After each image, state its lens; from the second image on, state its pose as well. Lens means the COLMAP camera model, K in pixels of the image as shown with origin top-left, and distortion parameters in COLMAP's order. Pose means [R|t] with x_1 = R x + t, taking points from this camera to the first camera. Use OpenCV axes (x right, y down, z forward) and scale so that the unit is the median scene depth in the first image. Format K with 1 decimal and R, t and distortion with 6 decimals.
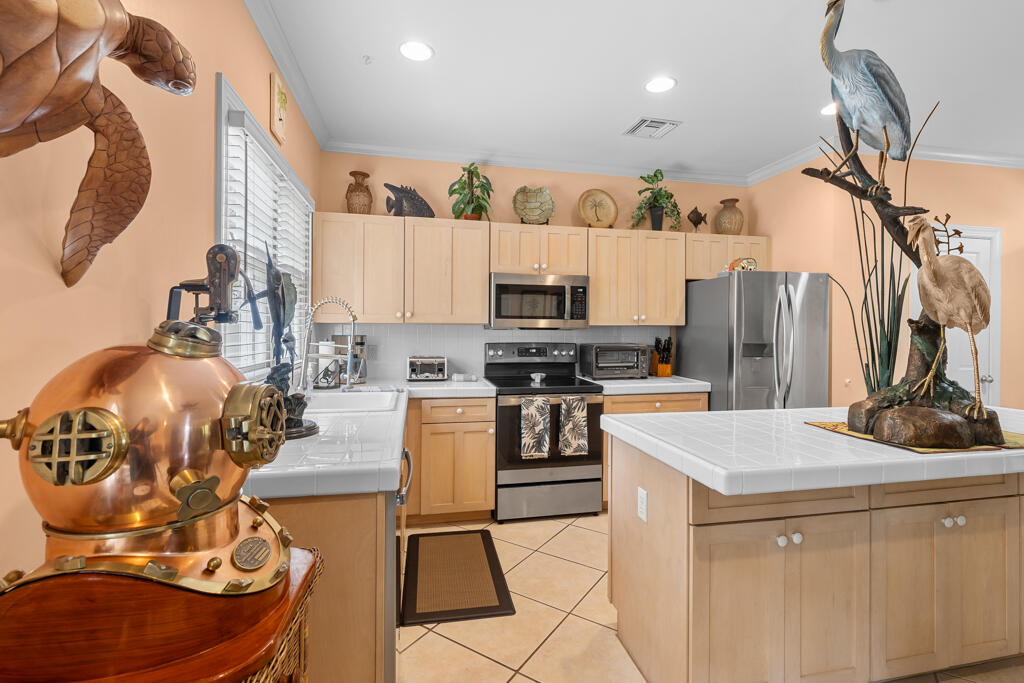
lens RADIAL K [[467.3, 0, 521.6], [0, 467.3, 330.7], [0, 0, 1]] dist [0.005600, -0.000713]
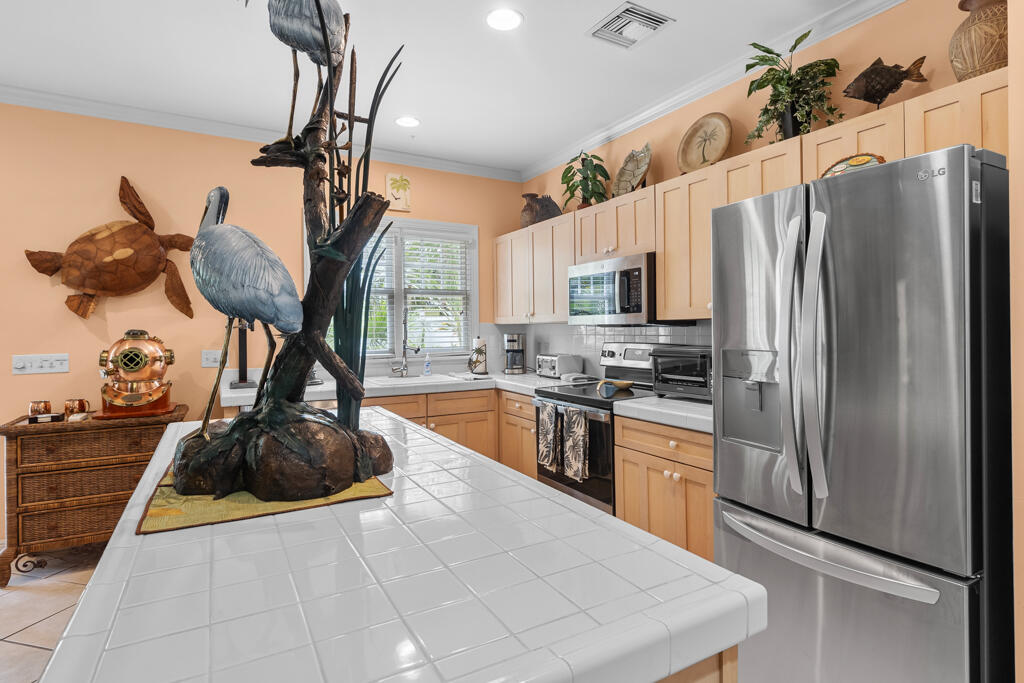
lens RADIAL K [[526.3, 0, 517.9], [0, 526.3, 328.6], [0, 0, 1]] dist [-0.005173, 0.000833]
pose [[0.299772, -0.008456, -0.953973, 0.897269], [0.010212, 0.999932, -0.005654, 0.004572], [0.953956, -0.008047, 0.299838, 0.583704]]
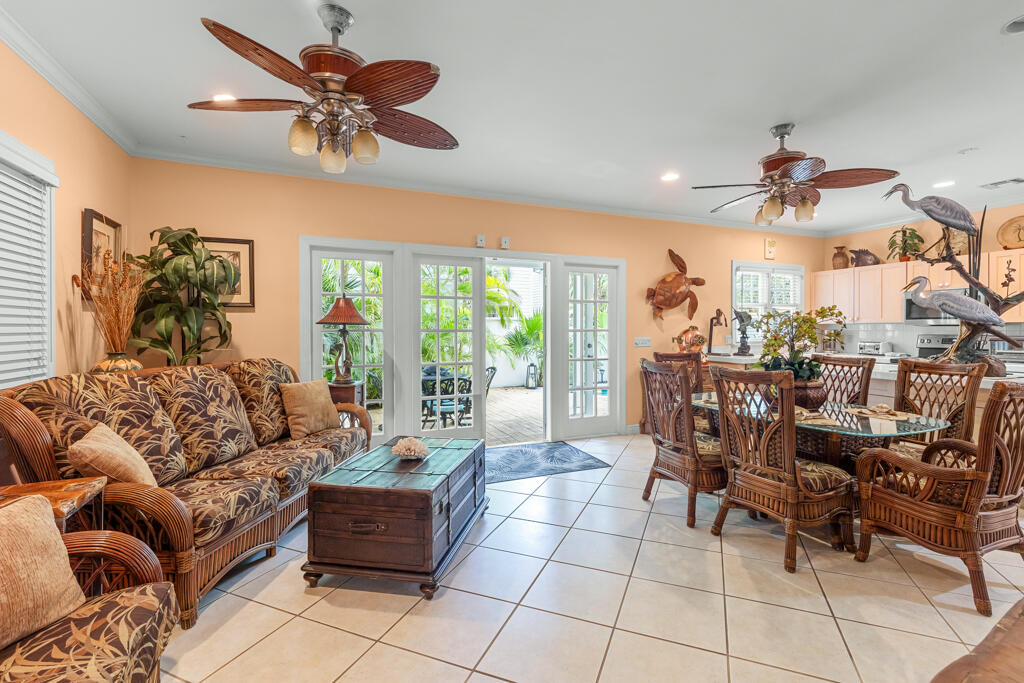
lens RADIAL K [[467.3, 0, 518.2], [0, 467.3, 332.0], [0, 0, 1]] dist [0.005600, -0.000713]
pose [[0.173068, 0.002711, -0.984906, 1.348853], [0.002342, 0.999992, 0.003164, 0.009354], [0.984907, -0.002854, 0.173061, -0.660869]]
